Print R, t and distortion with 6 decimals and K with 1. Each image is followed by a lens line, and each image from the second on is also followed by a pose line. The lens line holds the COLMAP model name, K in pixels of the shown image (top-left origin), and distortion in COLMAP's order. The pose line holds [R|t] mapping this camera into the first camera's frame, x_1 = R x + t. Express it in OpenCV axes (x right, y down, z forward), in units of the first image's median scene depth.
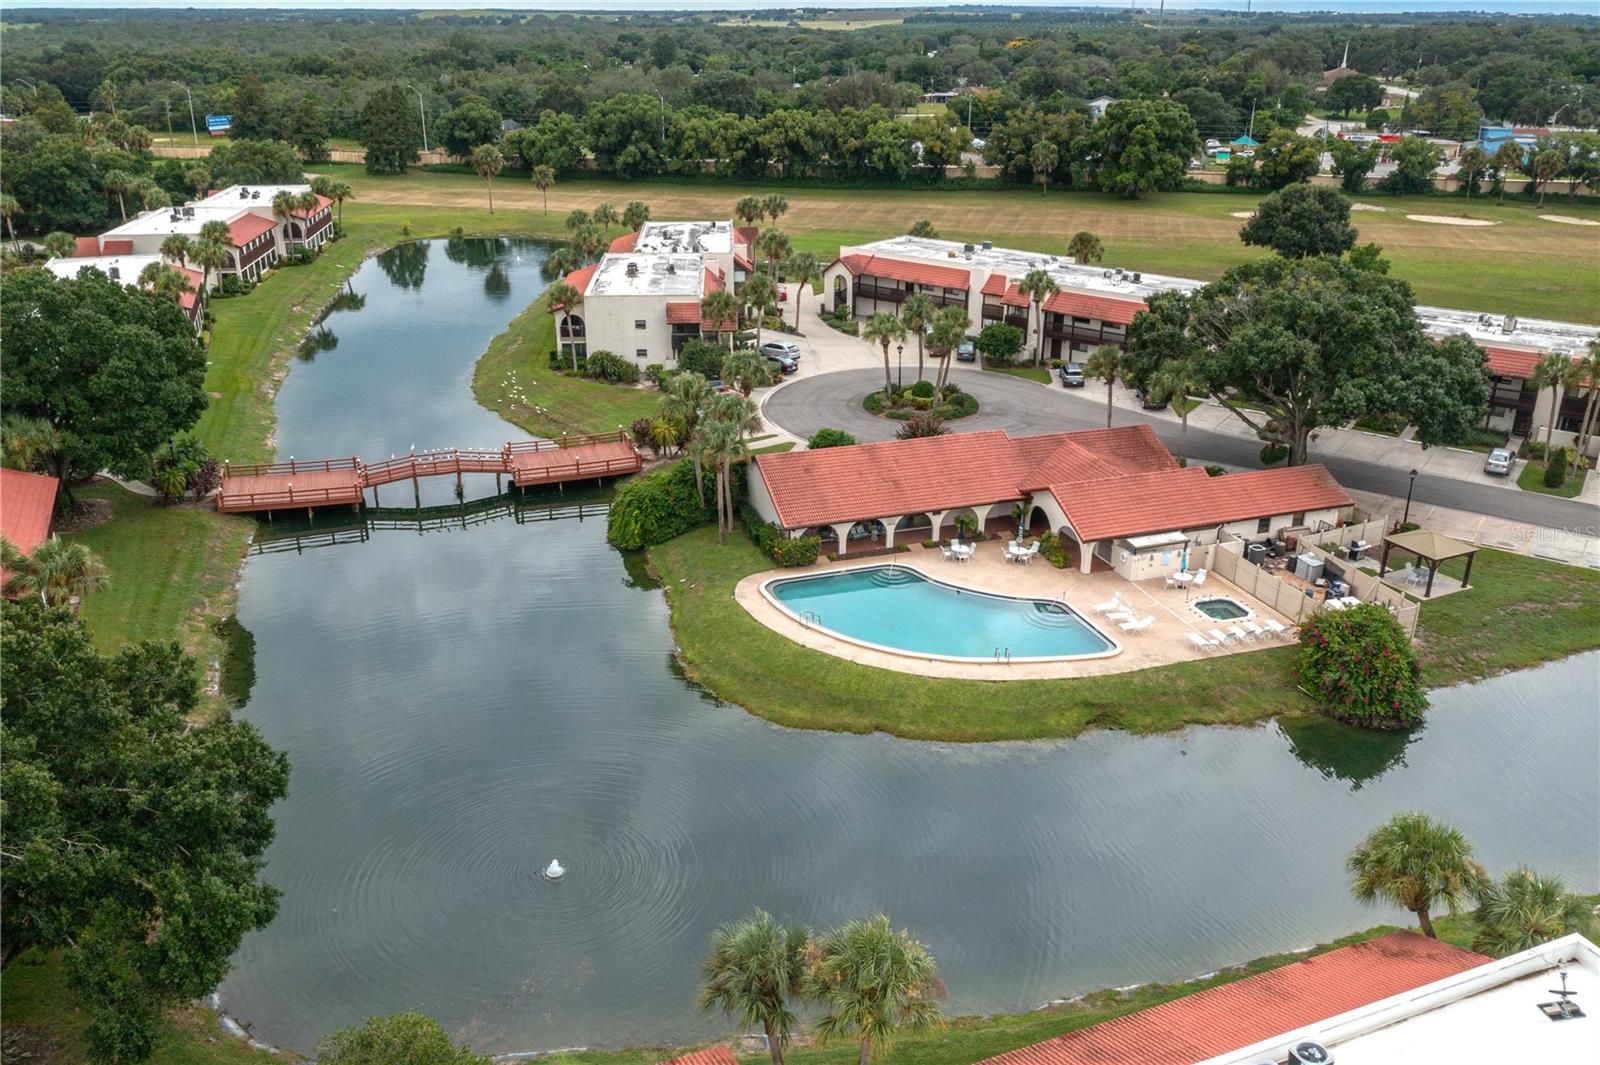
lens RADIAL K [[1258.6, 0, 800.0], [0, 1258.6, 532.5], [0, 0, 1]] dist [-0.007919, -0.002426]
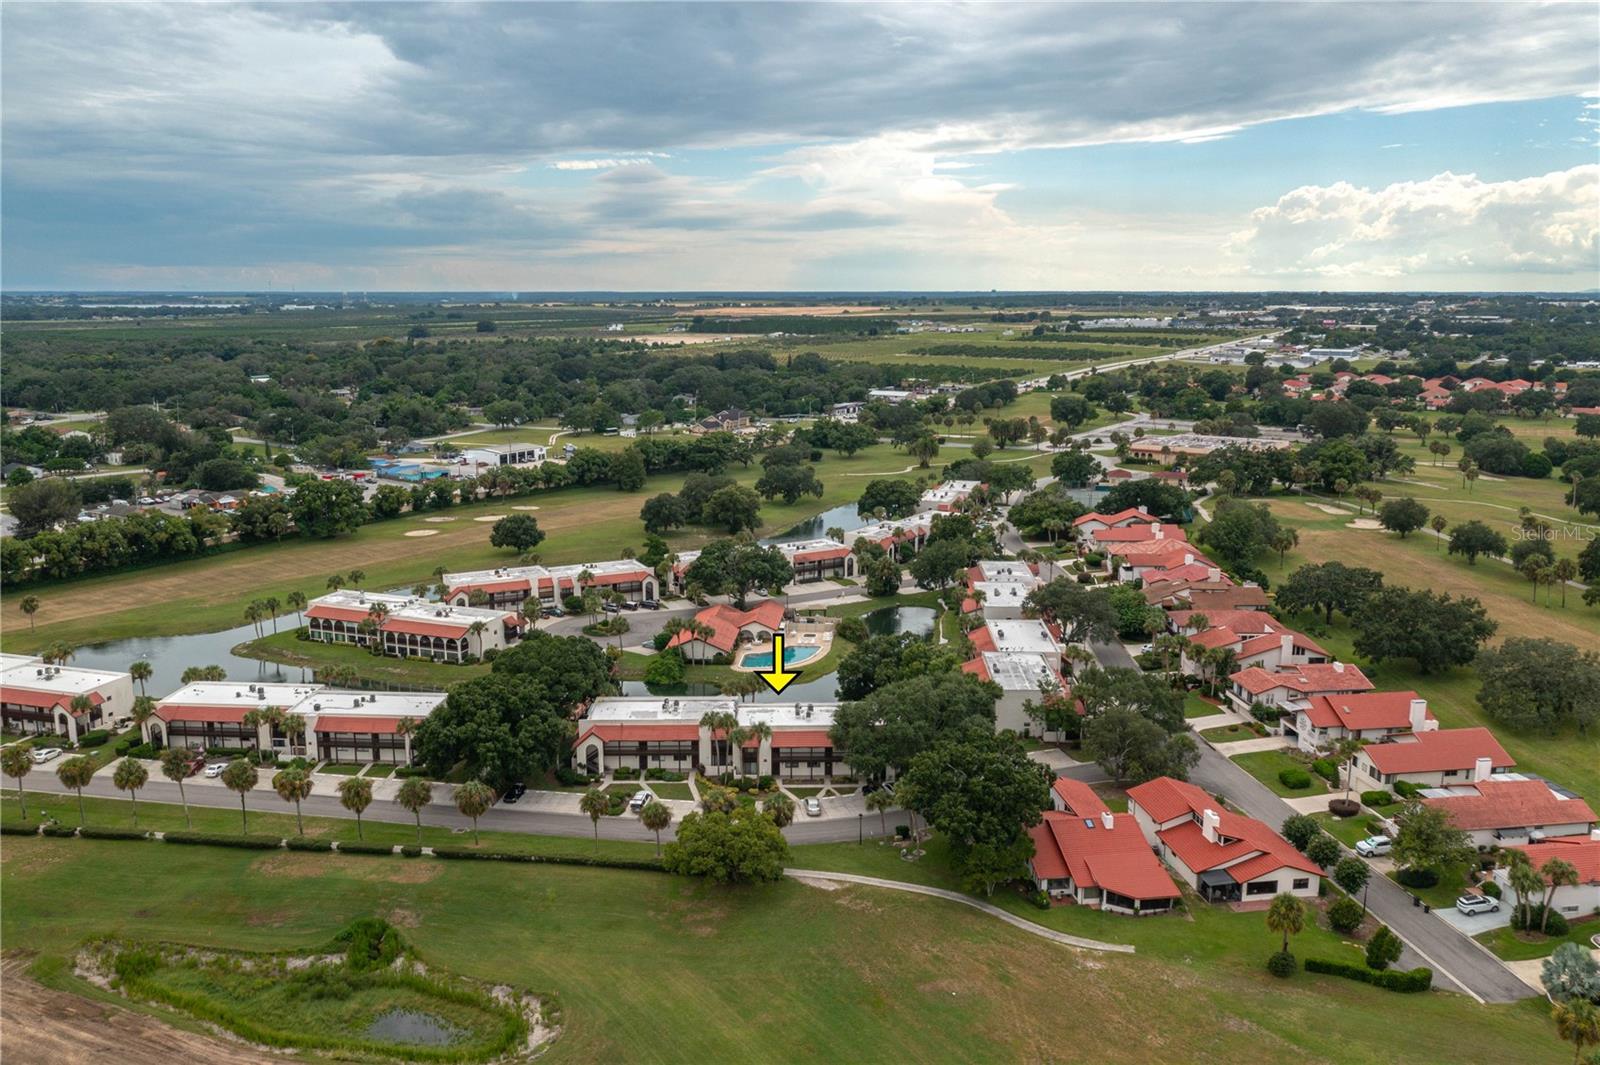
lens RADIAL K [[1258.6, 0, 800.0], [0, 1258.6, 532.5], [0, 0, 1]] dist [-0.007919, -0.002426]
pose [[0.399996, -0.172617, 0.900115, -1.614020], [0.349981, 0.936448, 0.024059, -0.175525], [-0.847064, 0.305399, 0.434988, -0.348106]]
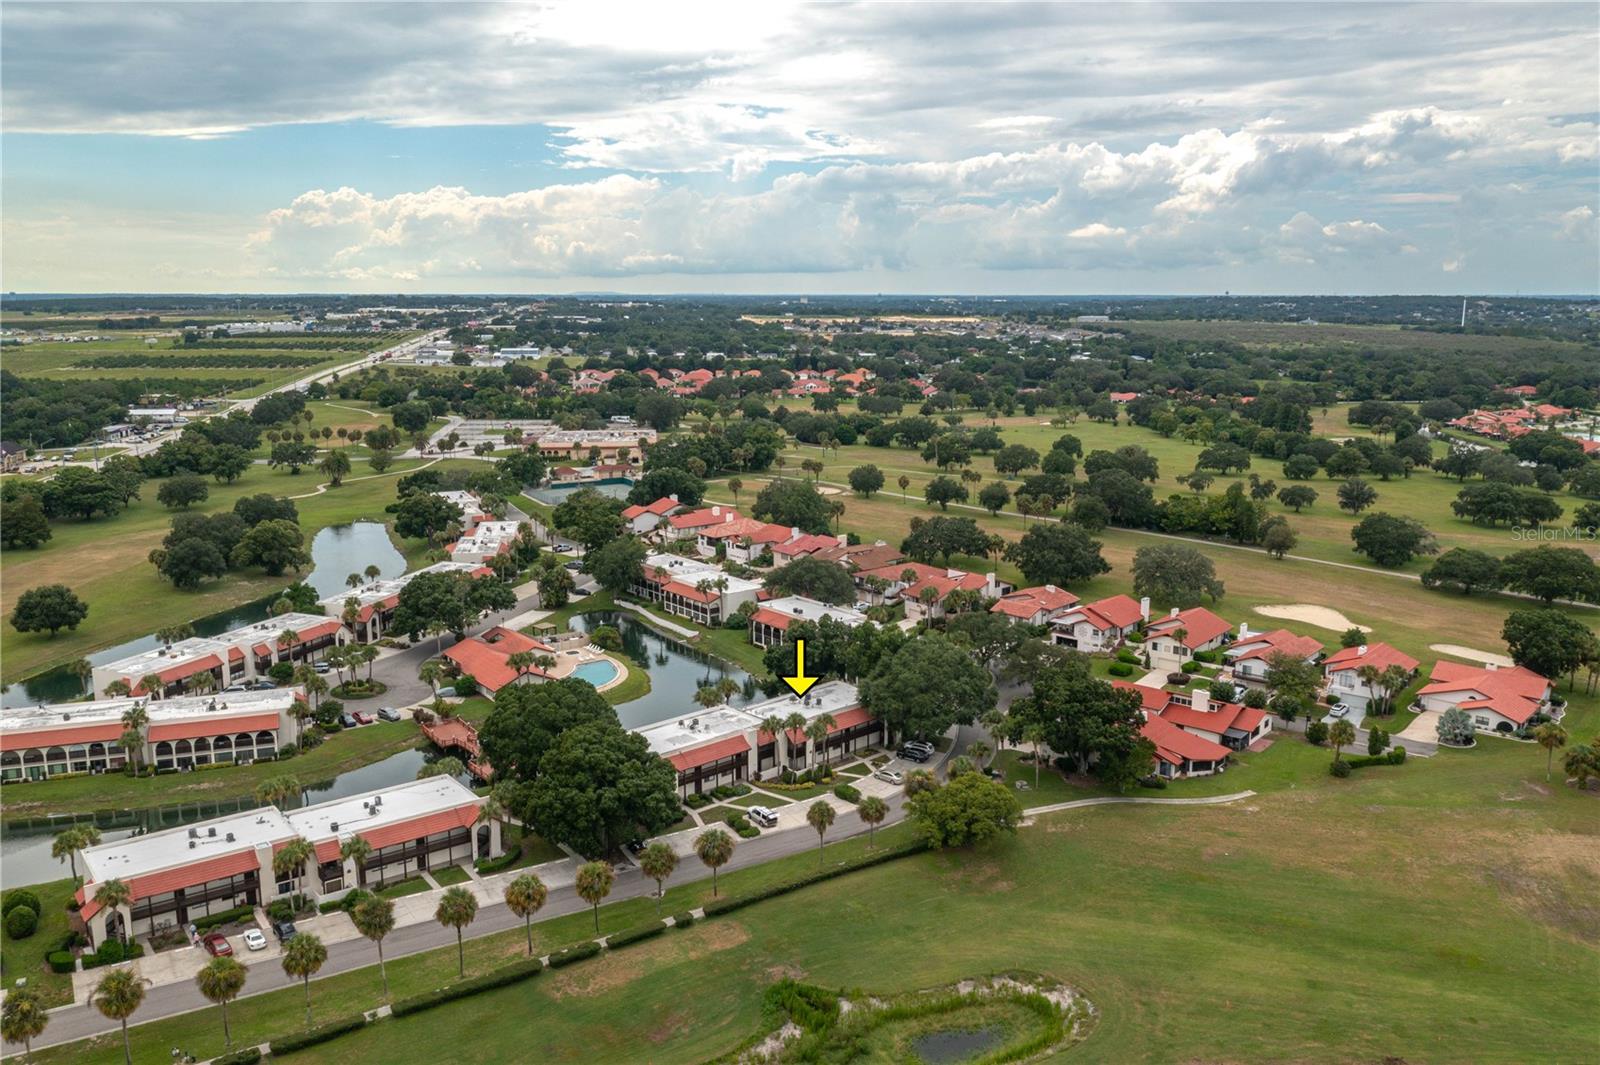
lens RADIAL K [[1258.4, 0, 800.0], [0, 1258.4, 465.2], [0, 0, 1]] dist [-0.003389, -0.004107]
pose [[-0.304371, -0.128607, 0.943832, -1.746270], [0.362271, 0.900760, 0.239564, -0.576072], [-0.880976, 0.414839, -0.227574, 0.587951]]
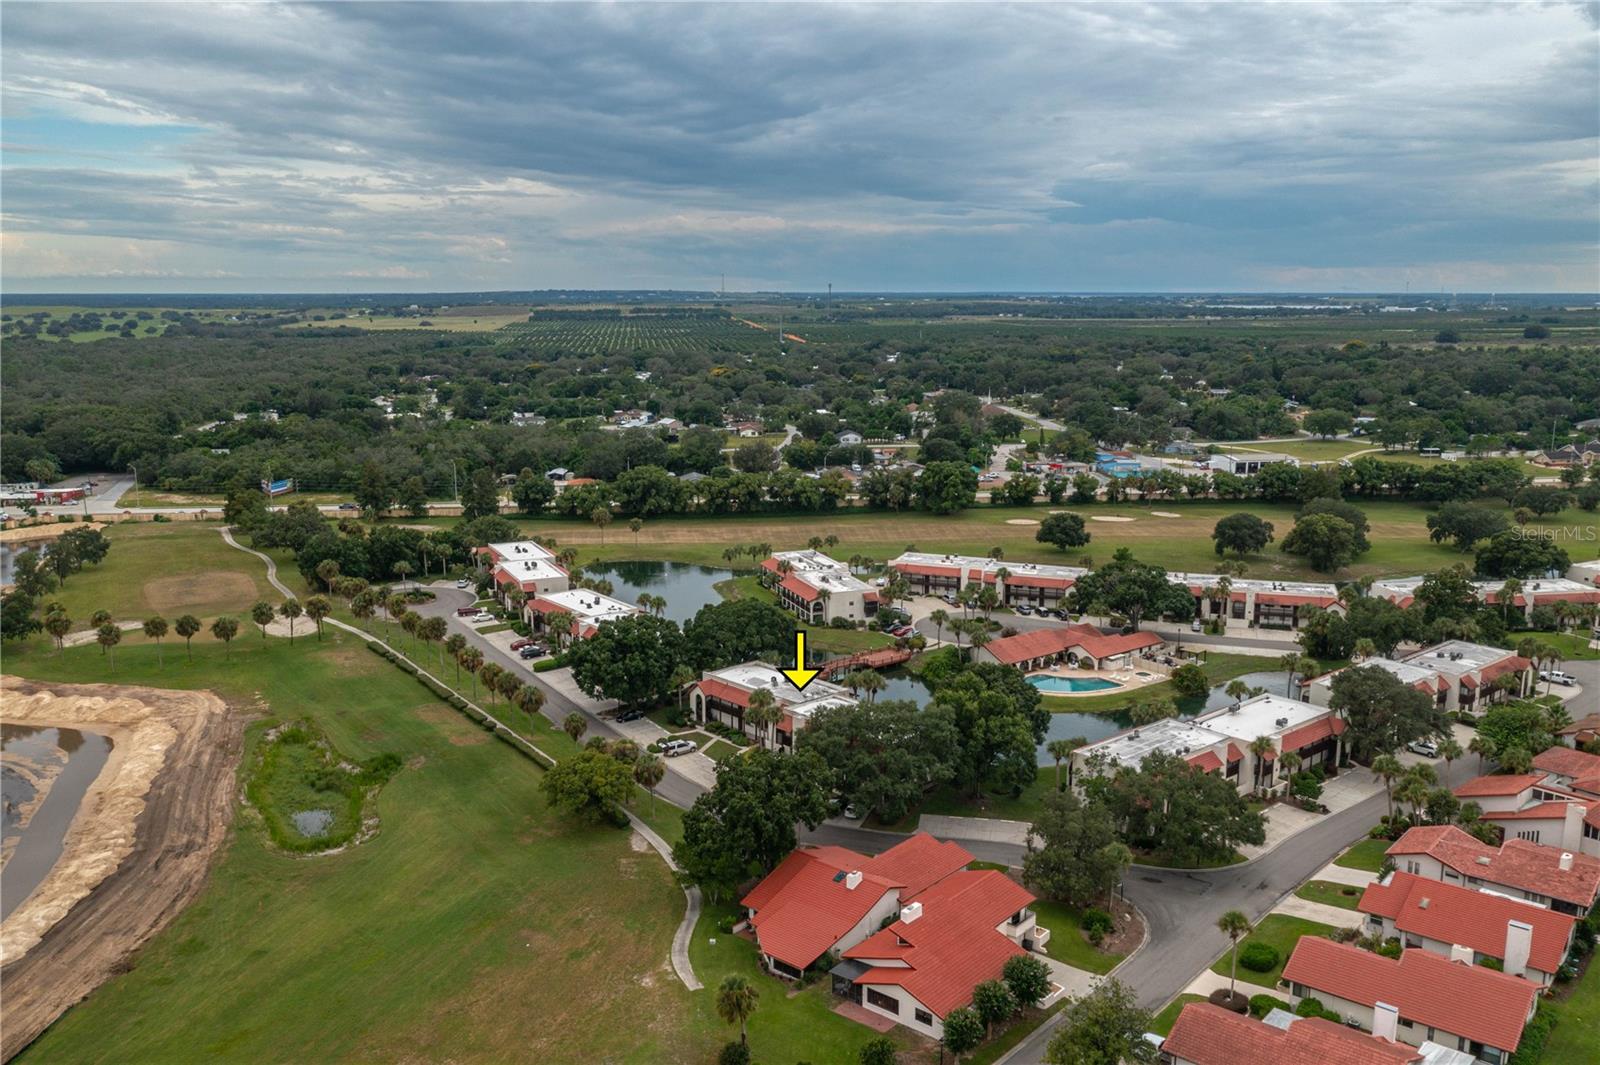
lens RADIAL K [[1264.5, 0, 804.0], [0, 1264.5, 582.2], [0, 0, 1]] dist [-0.007881, -0.004499]
pose [[0.948877, -0.073206, 0.307039, -0.827352], [0.123695, 0.981172, -0.148331, 0.114671], [-0.290400, 0.178727, 0.940066, -1.030321]]
